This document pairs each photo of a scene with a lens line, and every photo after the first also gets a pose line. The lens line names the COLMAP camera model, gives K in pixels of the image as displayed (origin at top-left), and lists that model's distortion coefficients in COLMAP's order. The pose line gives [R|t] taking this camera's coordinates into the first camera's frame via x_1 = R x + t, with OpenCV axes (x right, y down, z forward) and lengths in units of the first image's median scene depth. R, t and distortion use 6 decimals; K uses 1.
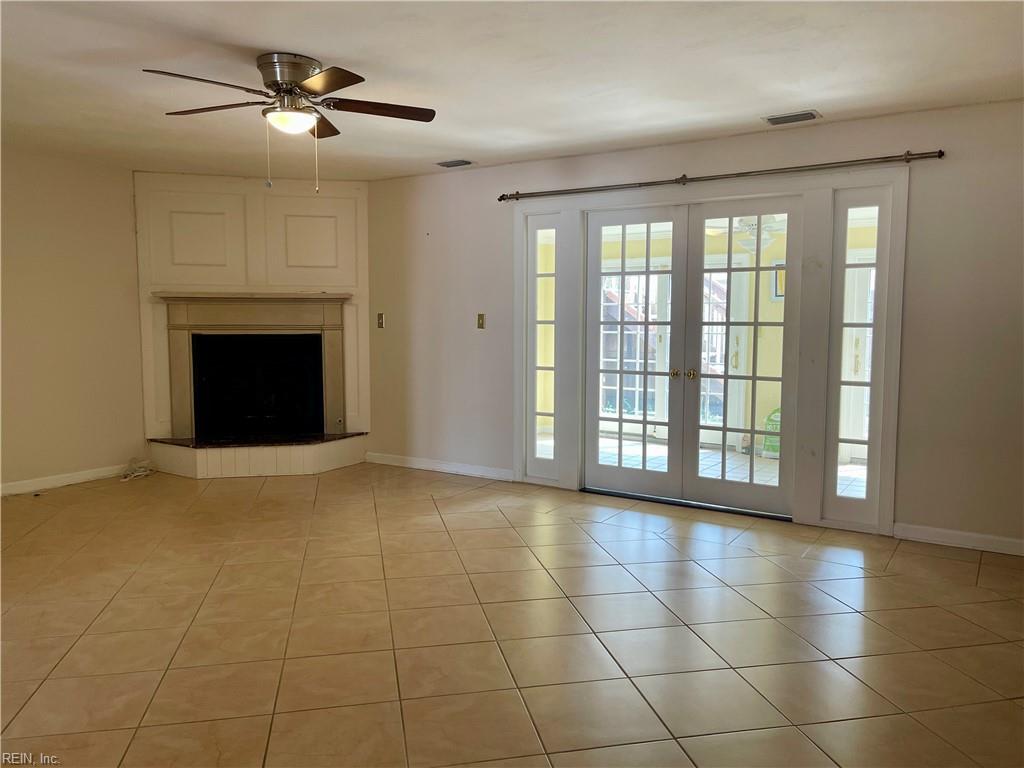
lens RADIAL K [[771.0, 0, 515.5], [0, 771.0, 382.7], [0, 0, 1]] dist [0.033404, -0.006853]
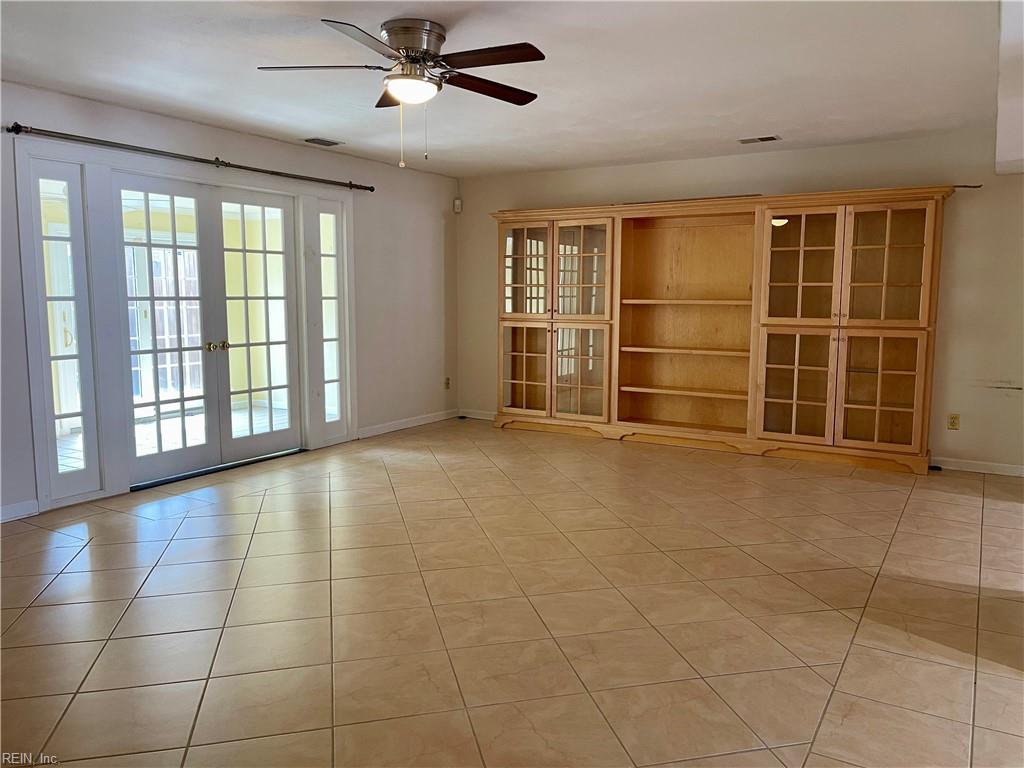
lens RADIAL K [[771.0, 0, 515.5], [0, 771.0, 382.7], [0, 0, 1]] dist [0.033404, -0.006853]
pose [[-0.030591, -0.120804, 0.992205, -0.859085], [0.084491, 0.988804, 0.122995, -0.058247], [-0.995955, 0.087595, -0.020042, 0.618643]]
